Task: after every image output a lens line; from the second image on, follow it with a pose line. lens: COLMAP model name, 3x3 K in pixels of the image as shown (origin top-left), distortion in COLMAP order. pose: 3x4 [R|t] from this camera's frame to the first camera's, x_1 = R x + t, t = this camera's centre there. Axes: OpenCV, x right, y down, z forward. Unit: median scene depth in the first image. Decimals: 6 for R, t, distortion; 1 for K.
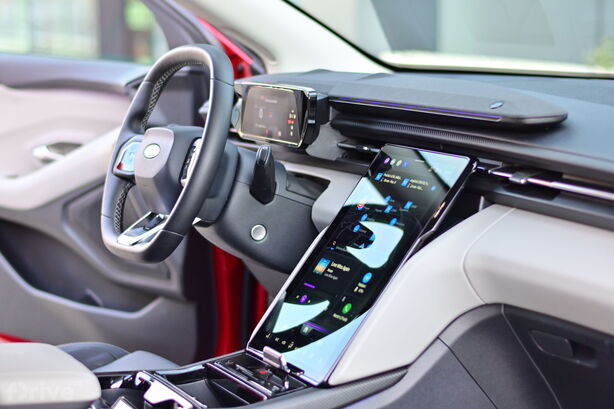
lens RADIAL K [[1335.9, 0, 307.0], [0, 1335.9, 204.5], [0, 0, 1]] dist [-0.031752, 0.032066]
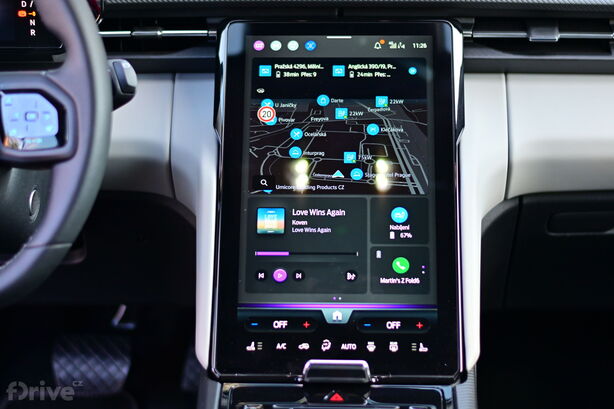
lens RADIAL K [[1335.9, 0, 307.0], [0, 1335.9, 204.5], [0, 0, 1]] dist [-0.031752, 0.032066]
pose [[0.502875, -0.295421, 0.812308, -0.538950], [0.137907, 0.955163, 0.262000, -0.138998], [-0.853287, -0.019730, 0.521068, 0.657447]]
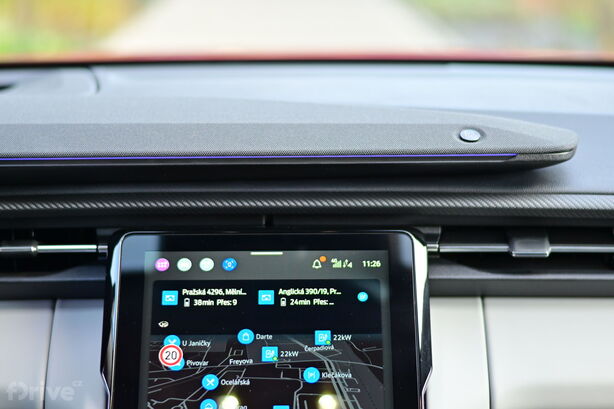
lens RADIAL K [[1335.9, 0, 307.0], [0, 1335.9, 204.5], [0, 0, 1]] dist [-0.031752, 0.032066]
pose [[0.473483, -0.175198, 0.863203, -0.384032], [0.138045, 0.982668, 0.123724, -0.120086], [-0.869918, 0.060579, 0.489461, 0.733487]]
